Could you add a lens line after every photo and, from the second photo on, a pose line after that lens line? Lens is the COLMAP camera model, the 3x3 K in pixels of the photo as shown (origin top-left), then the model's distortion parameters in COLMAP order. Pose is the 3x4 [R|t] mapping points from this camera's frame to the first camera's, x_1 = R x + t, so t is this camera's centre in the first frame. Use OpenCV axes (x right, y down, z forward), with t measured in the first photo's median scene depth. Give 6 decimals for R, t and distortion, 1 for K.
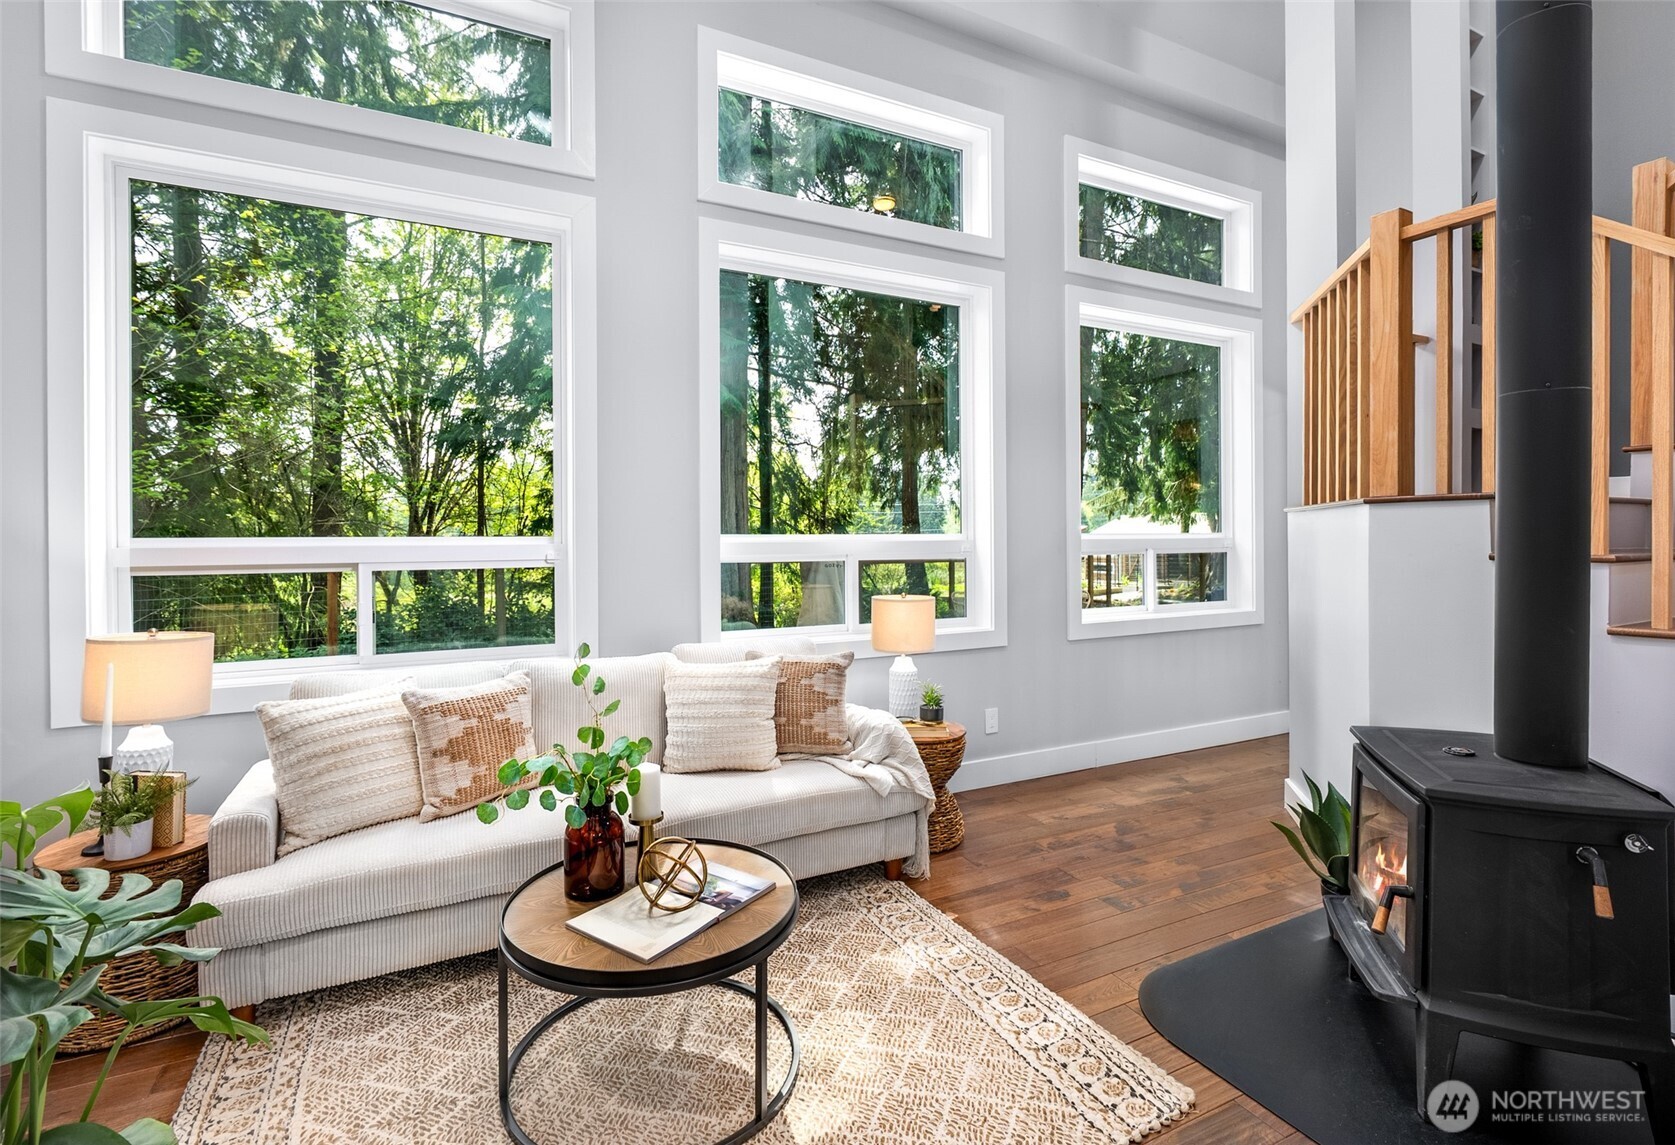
lens RADIAL K [[790.2, 0, 836.2], [0, 790.2, 543.1], [0, 0, 1]] dist [-0.003003, -0.000126]
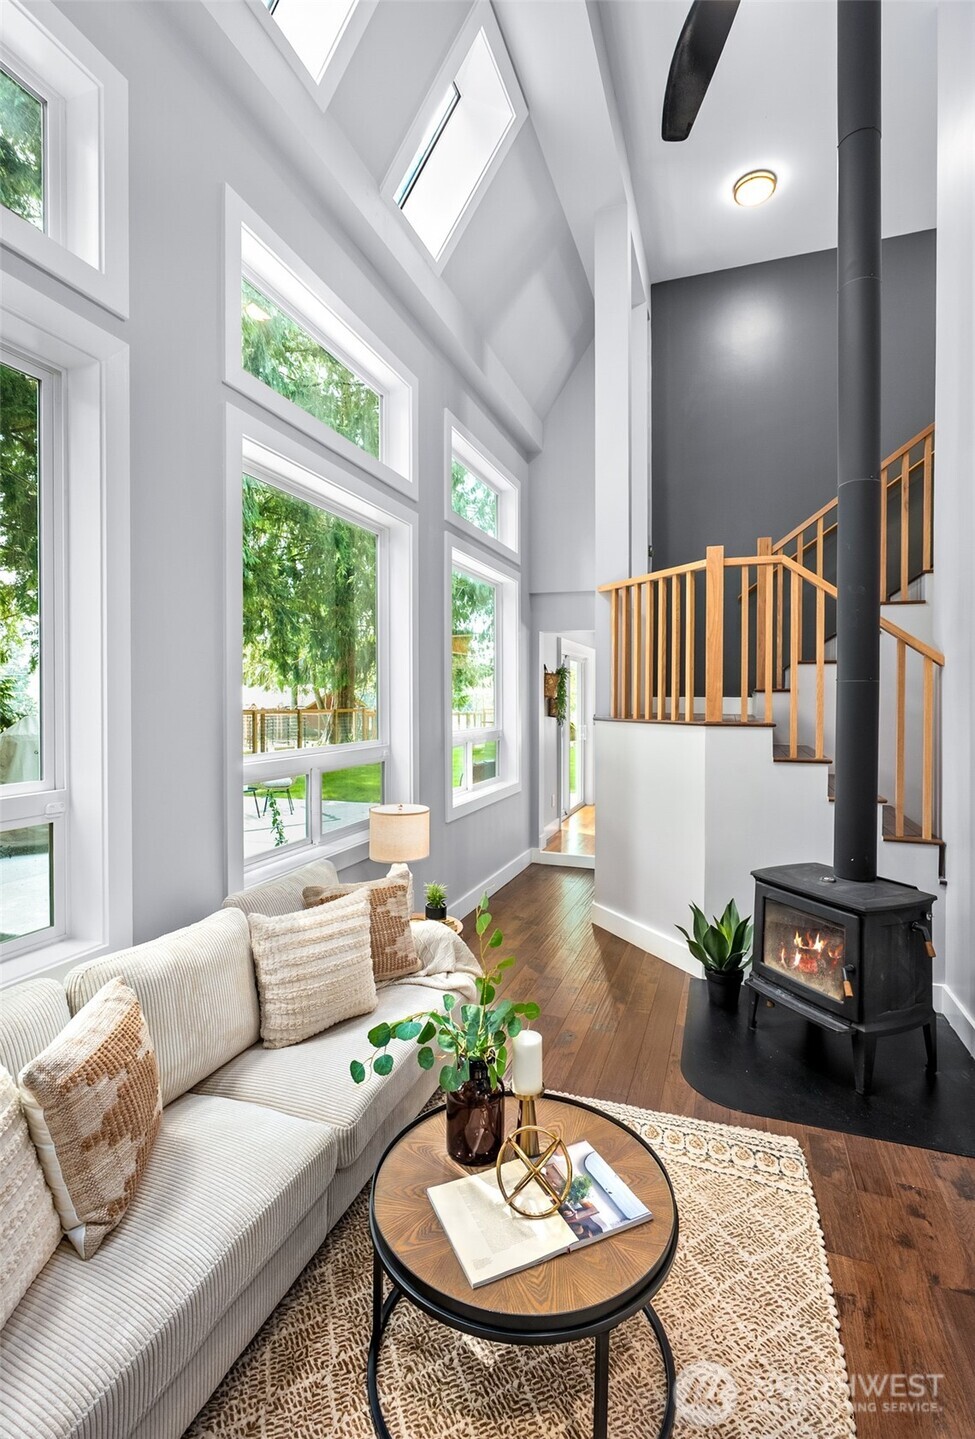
lens RADIAL K [[672.5, 0, 489.6], [0, 672.5, 704.2], [0, 0, 1]] dist [0.003731, 0.000671]
pose [[0.725374, -0.002717, 0.688350, -0.545518], [0.001670, 0.999996, 0.002186, -0.090365], [-0.688353, -0.000436, 0.725376, 0.291788]]
